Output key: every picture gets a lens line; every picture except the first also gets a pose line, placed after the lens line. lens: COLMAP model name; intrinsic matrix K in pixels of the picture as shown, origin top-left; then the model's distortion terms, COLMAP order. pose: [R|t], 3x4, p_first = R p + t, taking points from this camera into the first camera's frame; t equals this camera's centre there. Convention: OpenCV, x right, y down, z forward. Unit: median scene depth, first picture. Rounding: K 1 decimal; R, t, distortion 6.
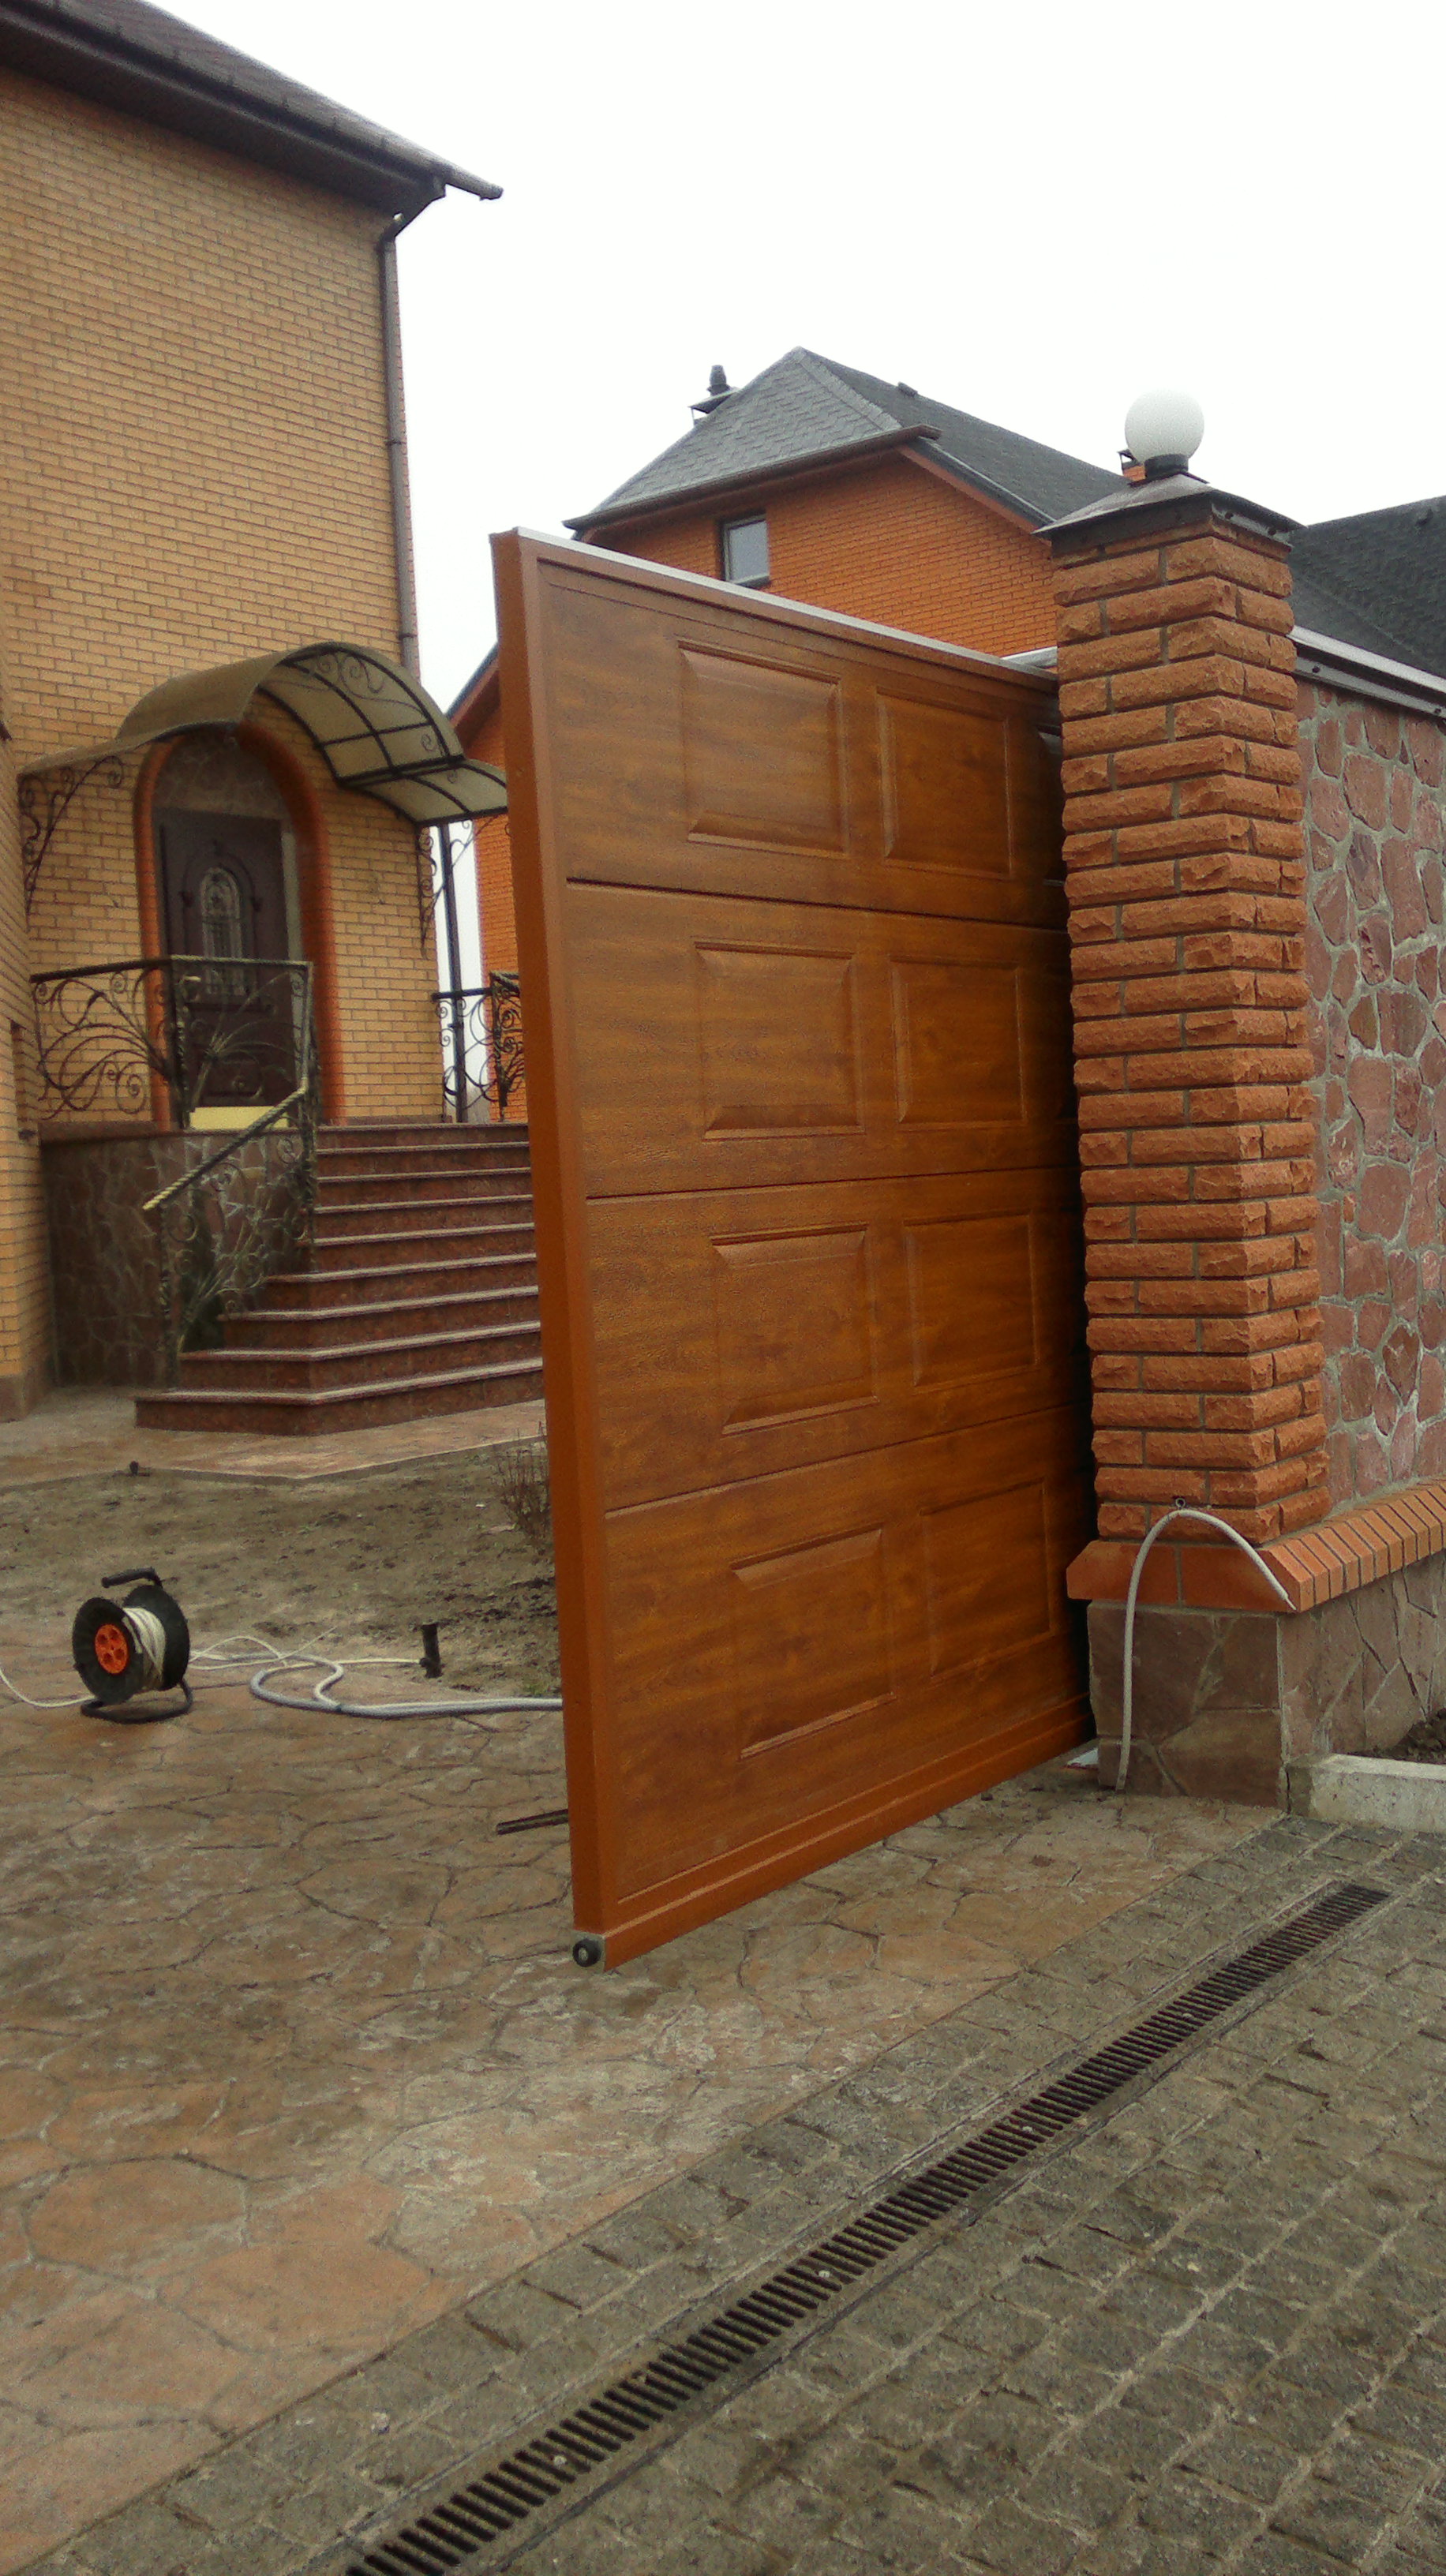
lens RADIAL K [[2456.6, 0, 709.2], [0, 2456.6, 1250.1], [0, 0, 1]] dist [0.027234, -0.087383]
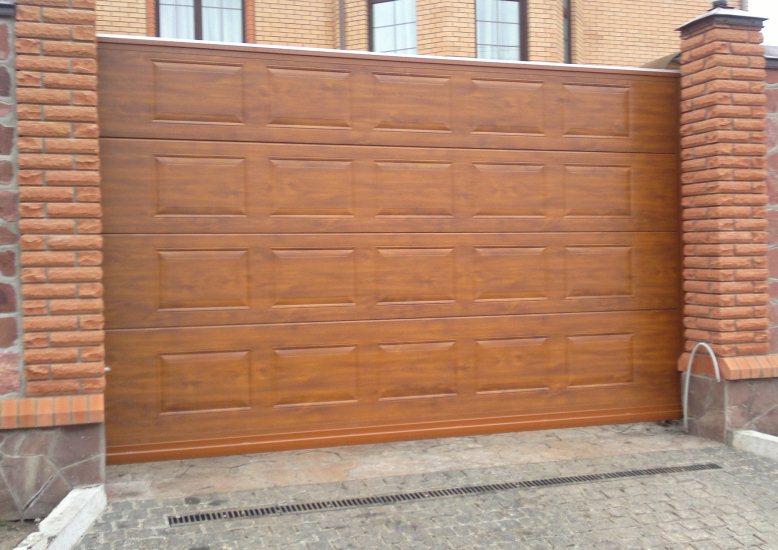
lens RADIAL K [[944.3, 0, 403.5], [0, 944.3, 261.9], [0, 0, 1]] dist [0.012704, 0.013444]
pose [[0.826411, 0.048211, -0.560999, 0.531414], [-0.052145, 0.998599, 0.009001, 0.011823], [0.560647, 0.021815, 0.827767, -0.190273]]
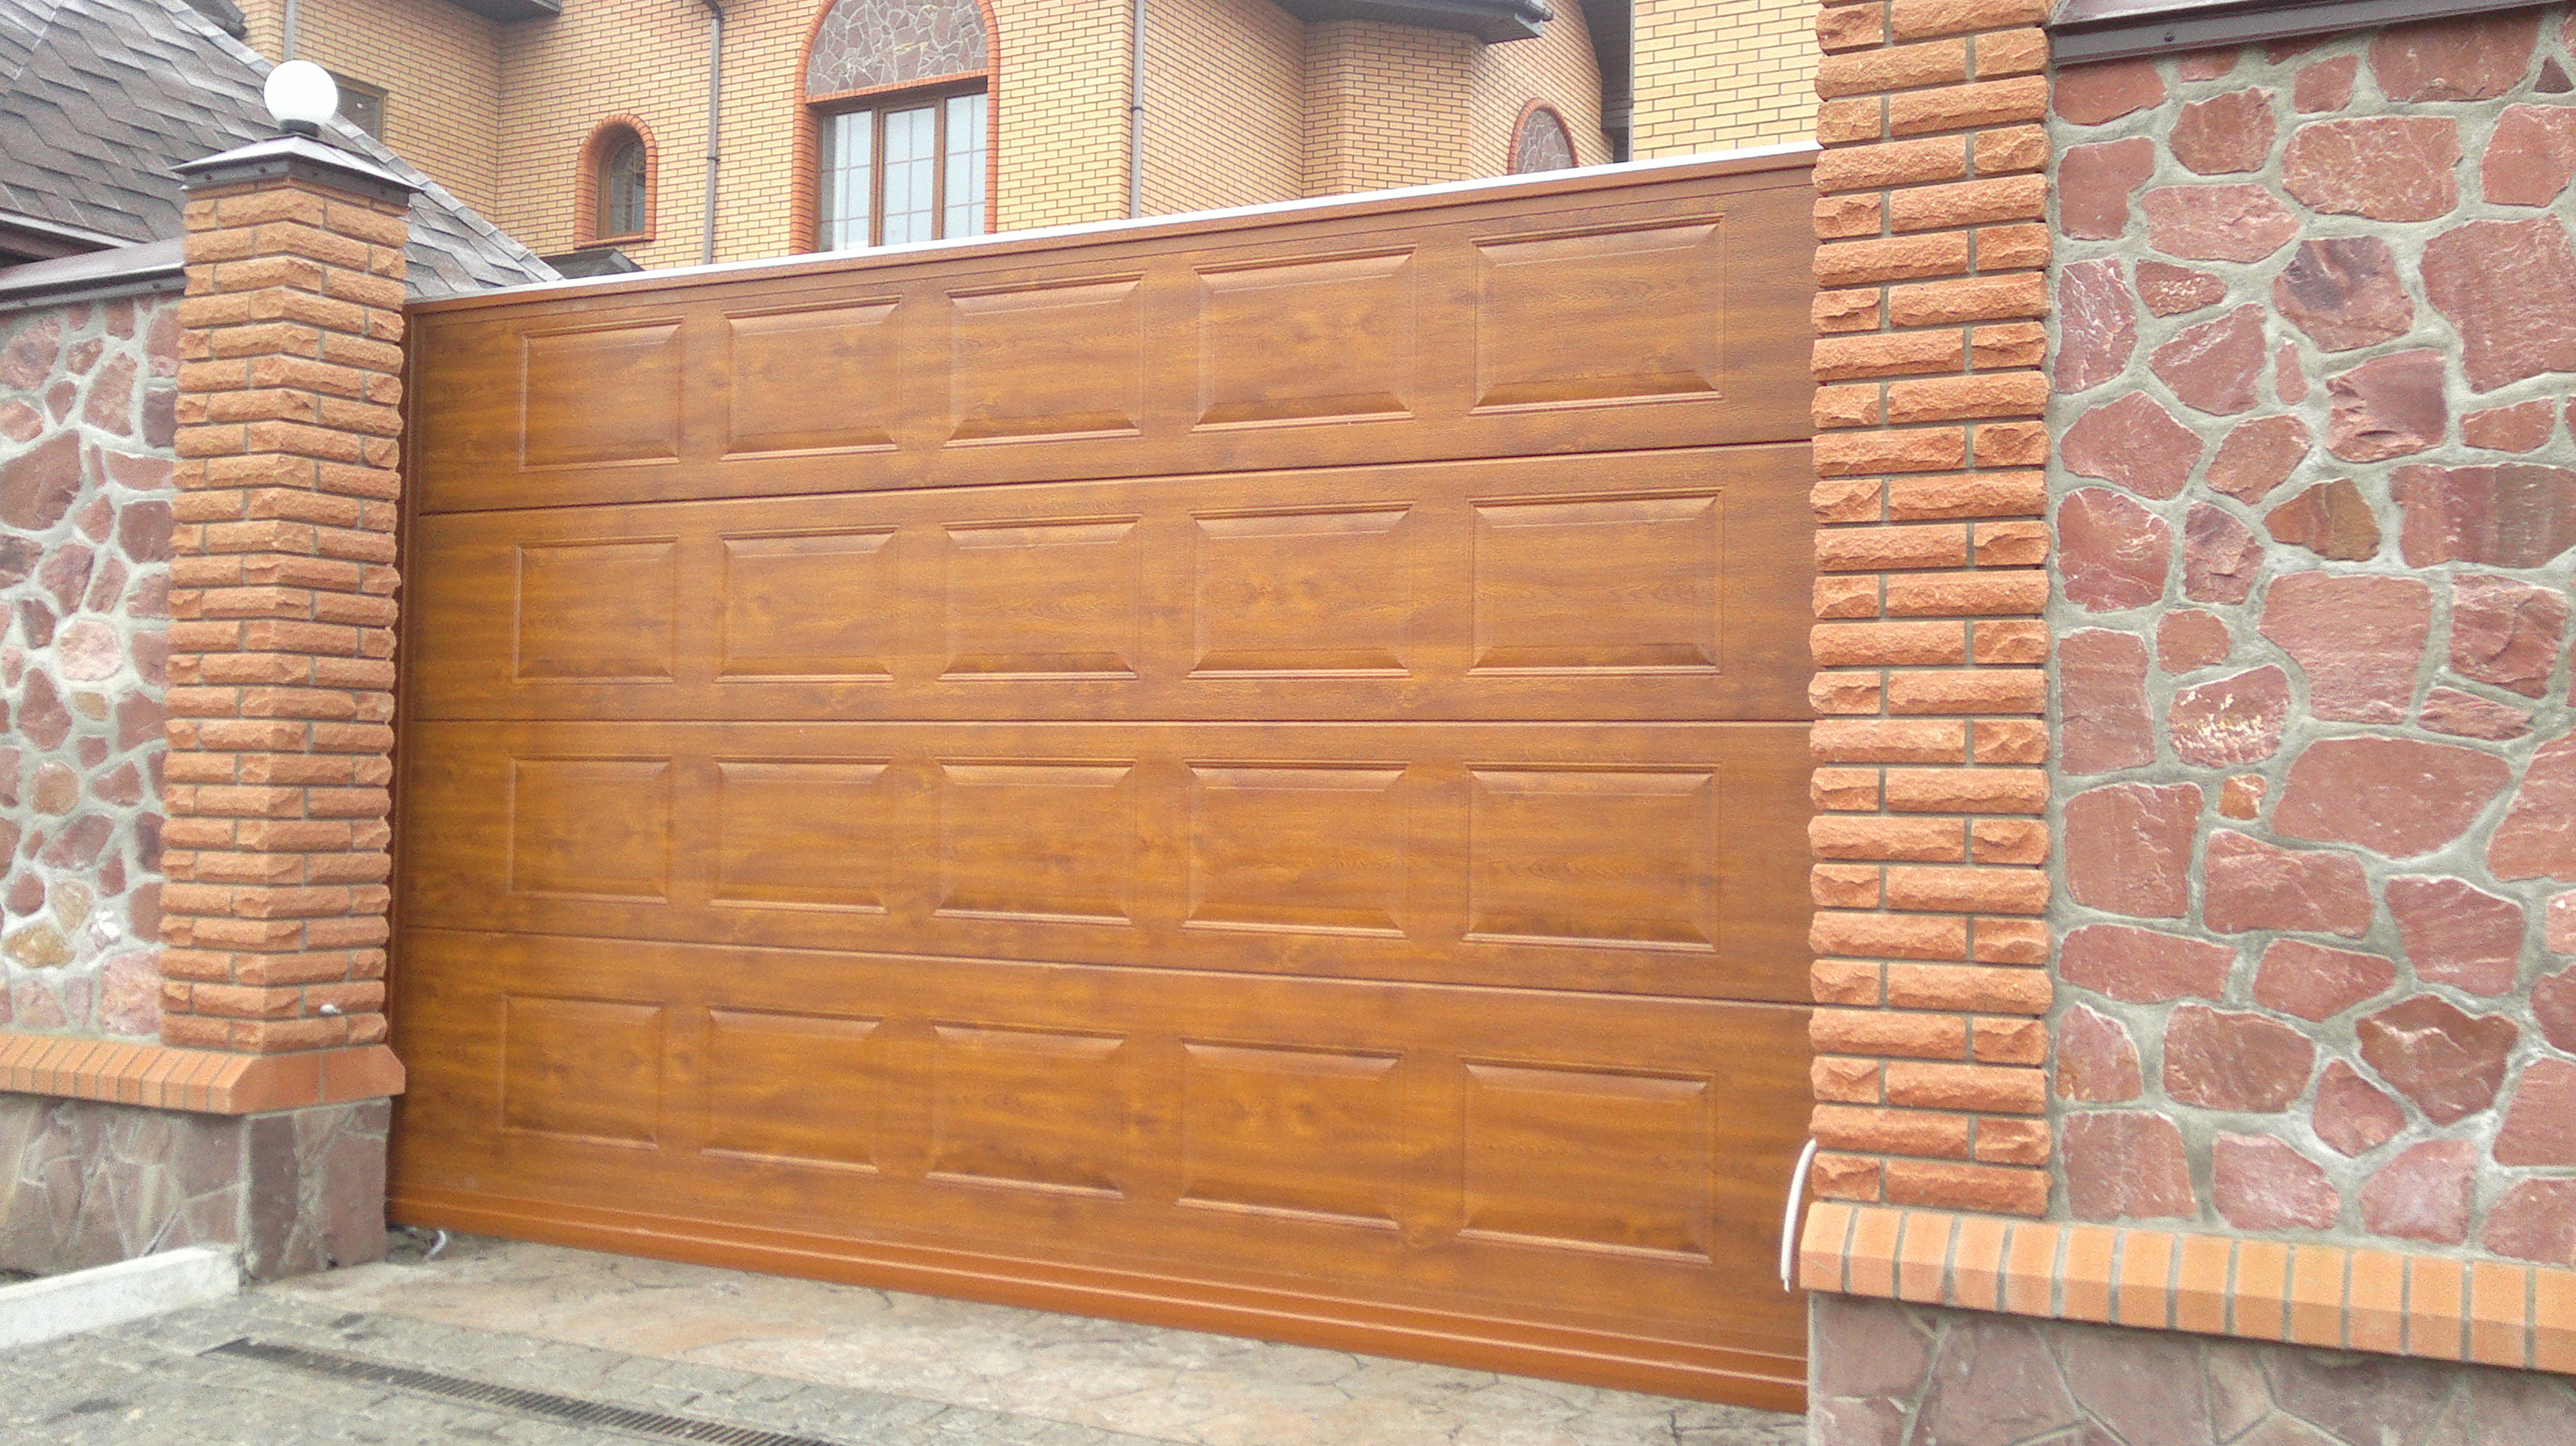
lens RADIAL K [[2456.6, 0, 1240.9], [0, 2456.6, 707.7], [0, 0, 1]] dist [0.027234, -0.087383]
pose [[0.139133, 0.017315, -0.990122, 0.950359], [-0.061379, 0.998075, 0.008829, -0.032865], [0.988370, 0.059544, 0.139928, 0.669799]]
